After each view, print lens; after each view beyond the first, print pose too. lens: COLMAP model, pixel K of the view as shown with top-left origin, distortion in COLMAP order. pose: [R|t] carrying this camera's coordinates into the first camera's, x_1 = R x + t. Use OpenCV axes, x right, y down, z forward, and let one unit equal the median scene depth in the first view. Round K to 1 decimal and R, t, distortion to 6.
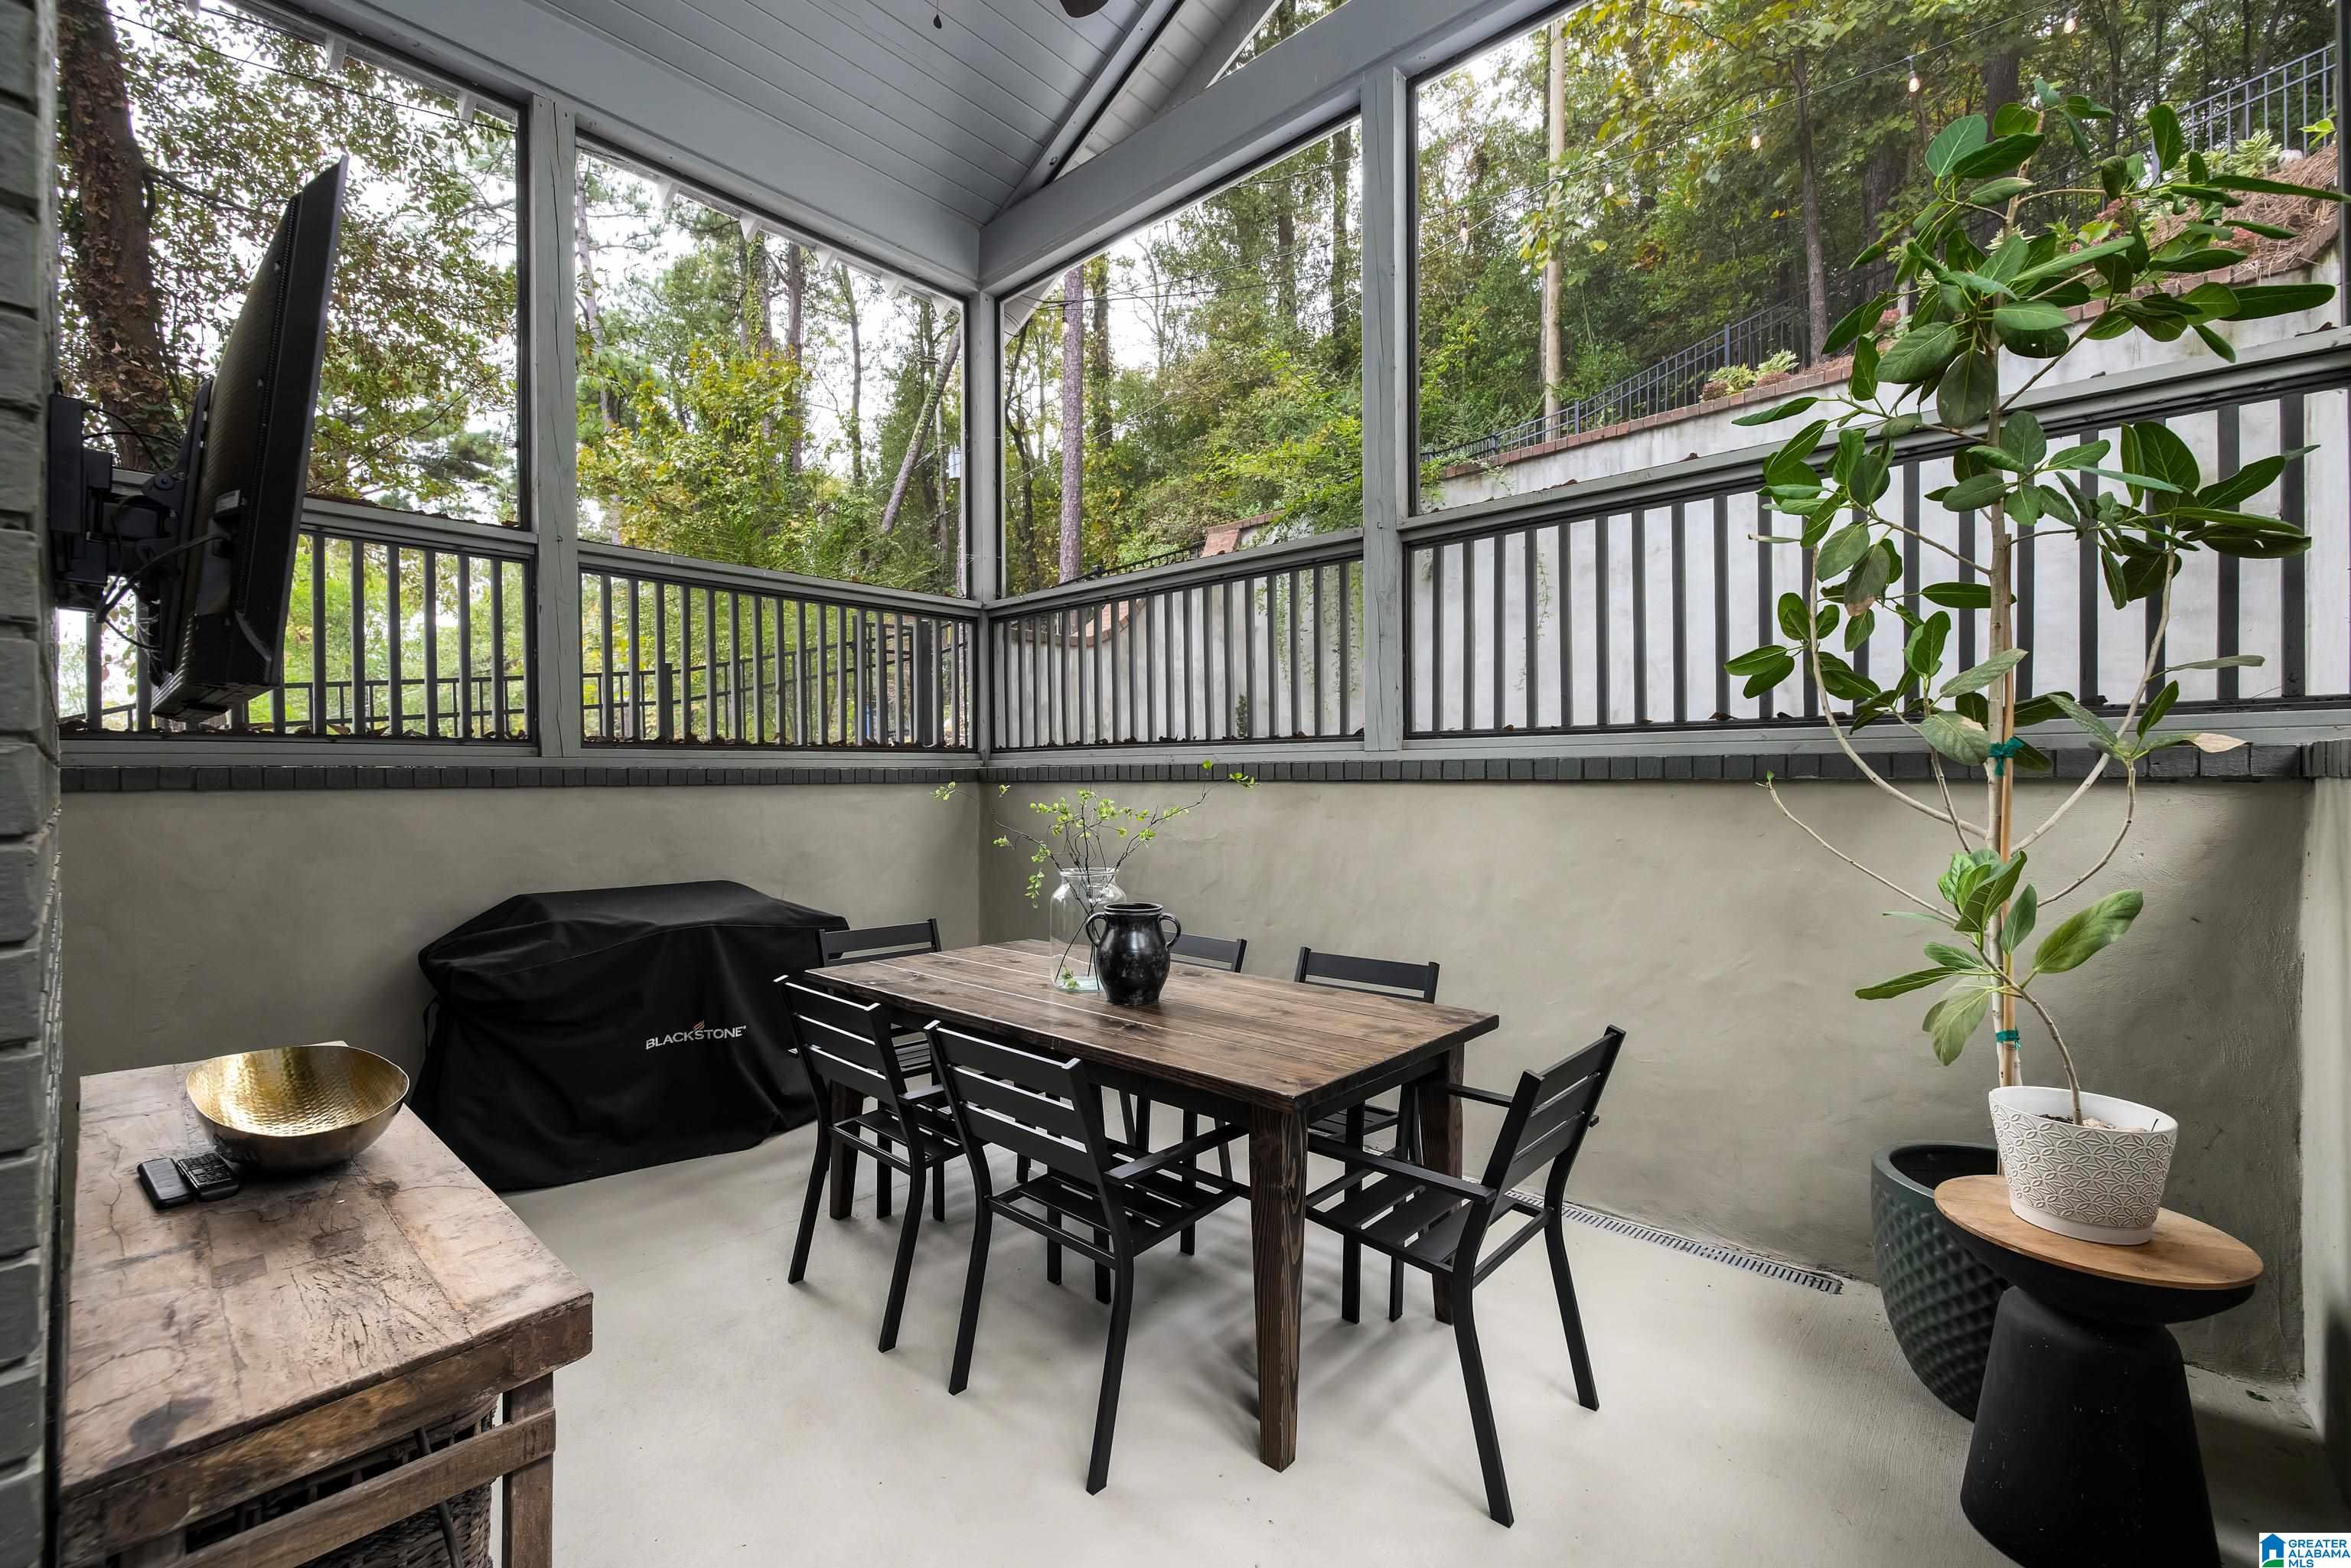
lens RADIAL K [[1000.7, 0, 1167.2], [0, 1000.7, 781.9], [0, 0, 1]] dist [0.000088, 0.000434]
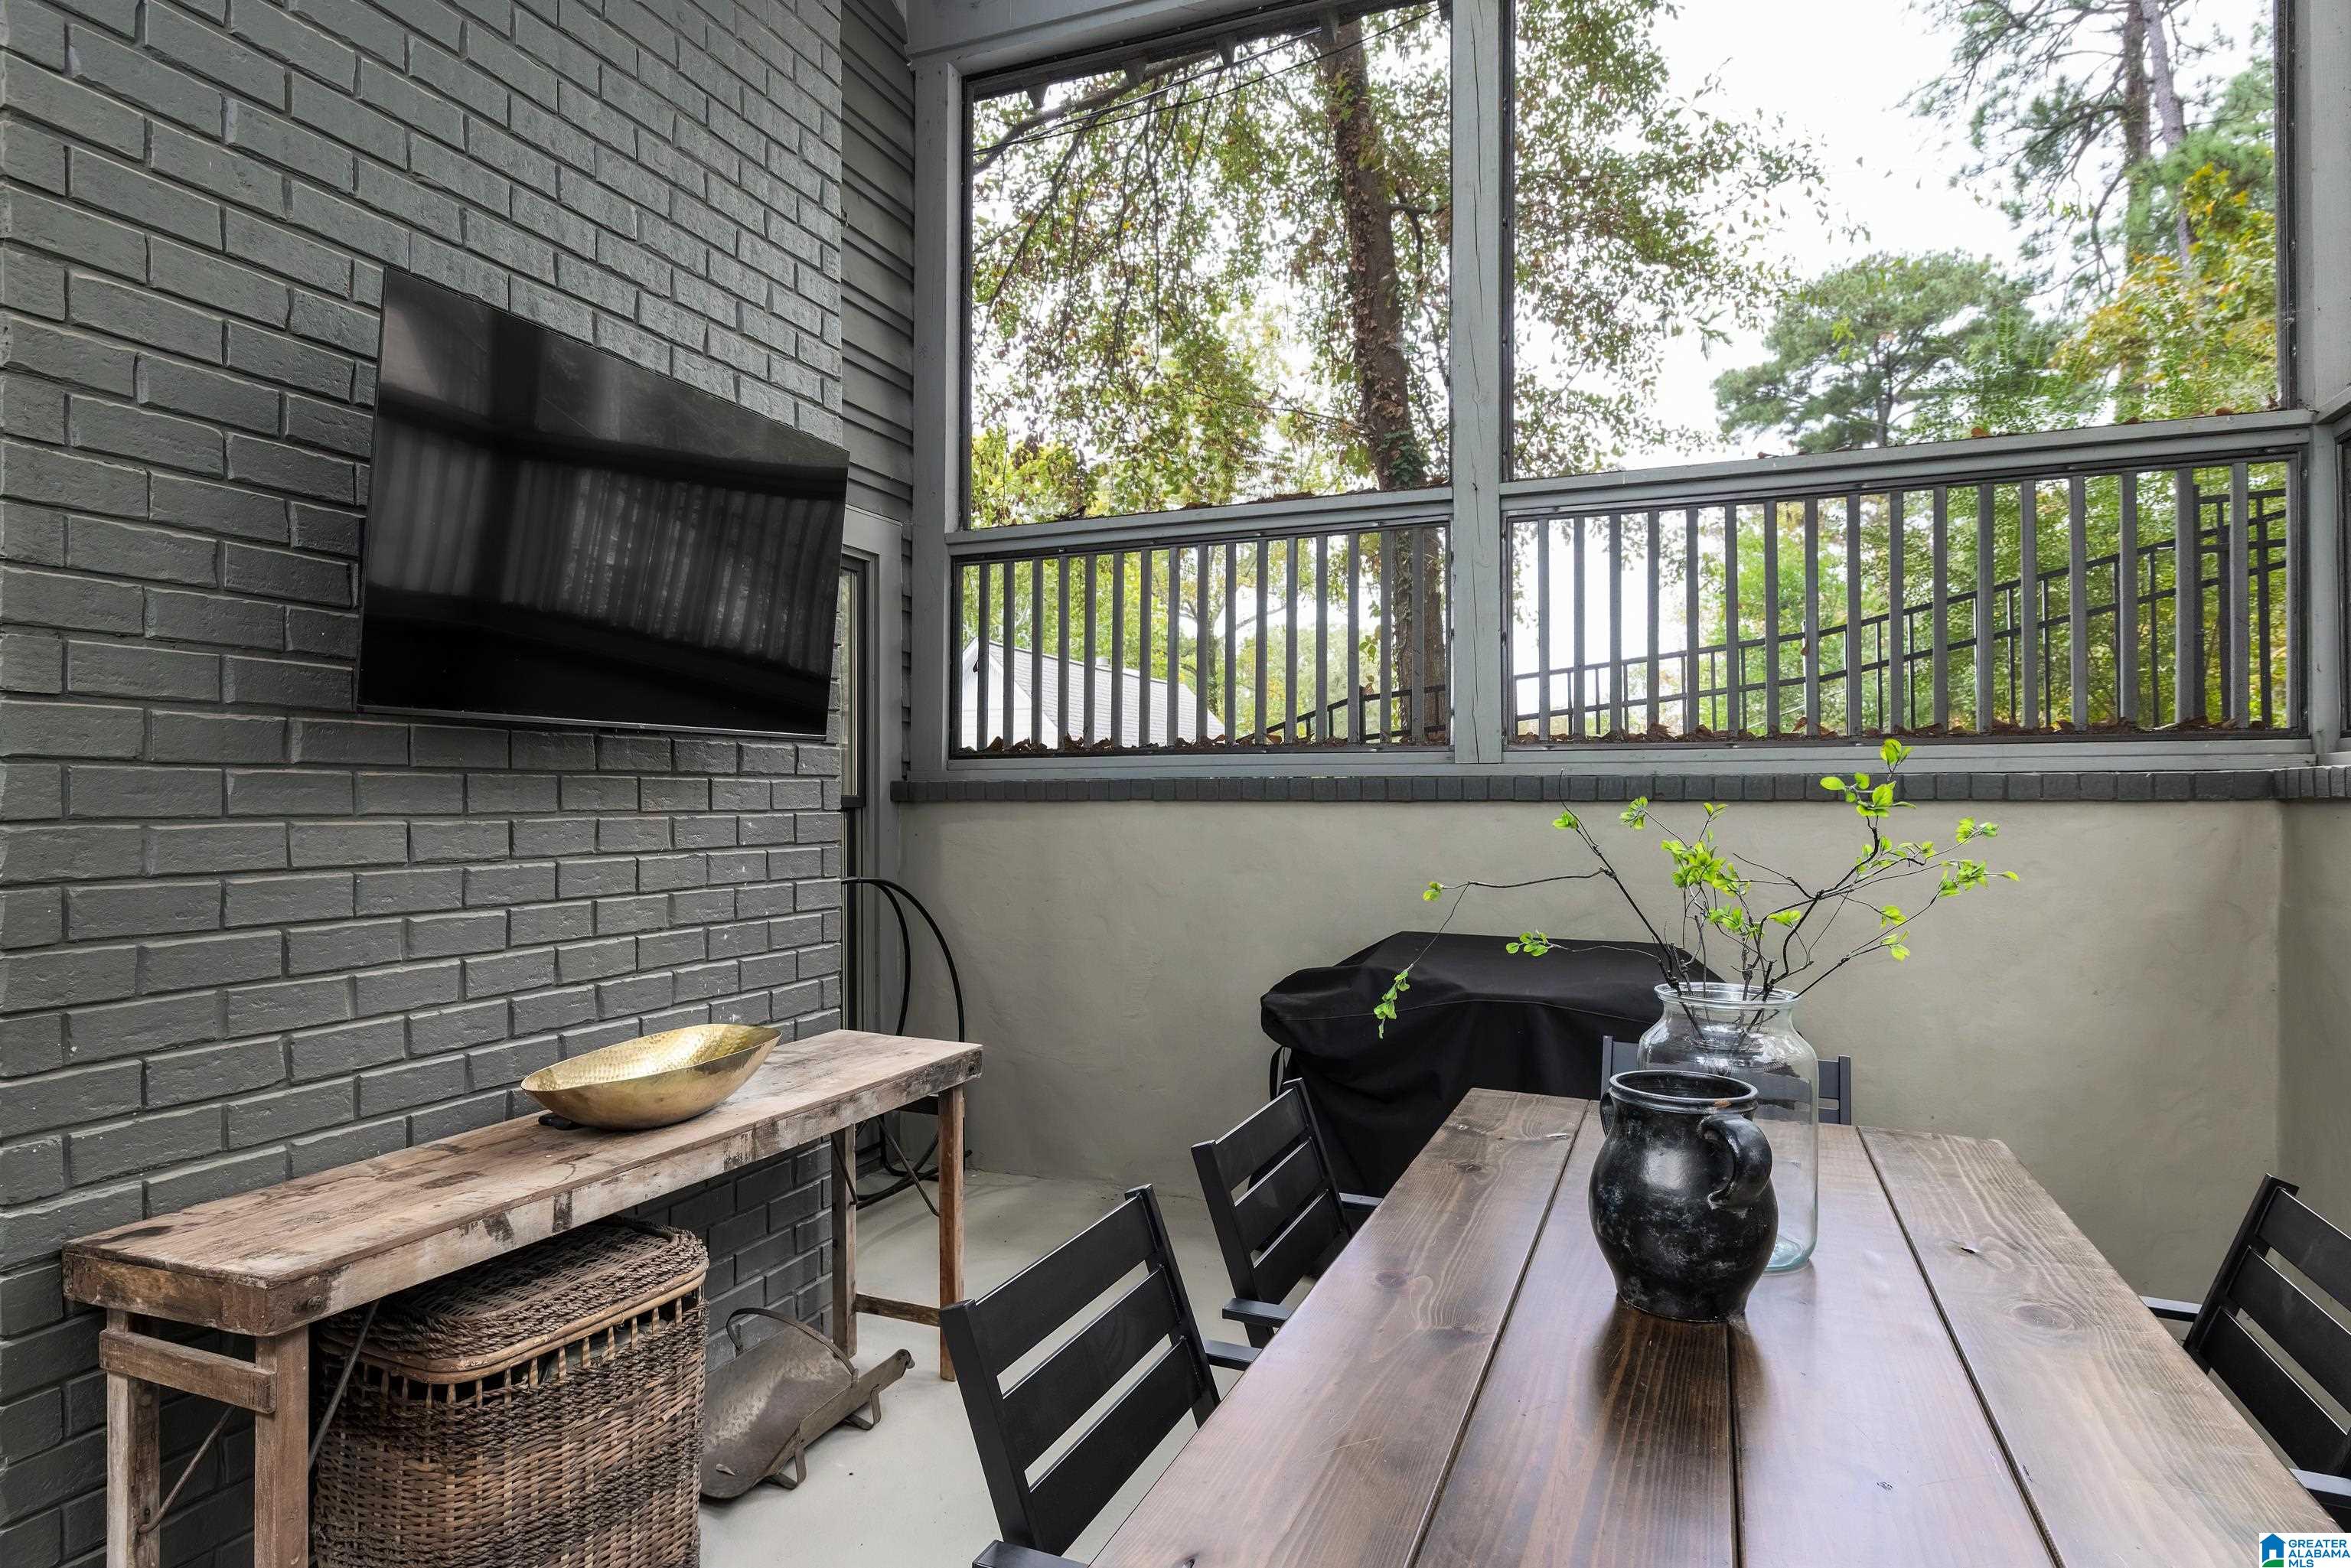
lens RADIAL K [[1345.6, 0, 1164.6], [0, 1345.6, 778.3], [0, 0, 1]] dist [-0.005332, 0.000287]
pose [[0.324984, -0.006576, -0.945697, 0.269412], [-0.005443, 0.999946, -0.008823, -0.001602], [0.945704, 0.008015, 0.324931, 0.363622]]
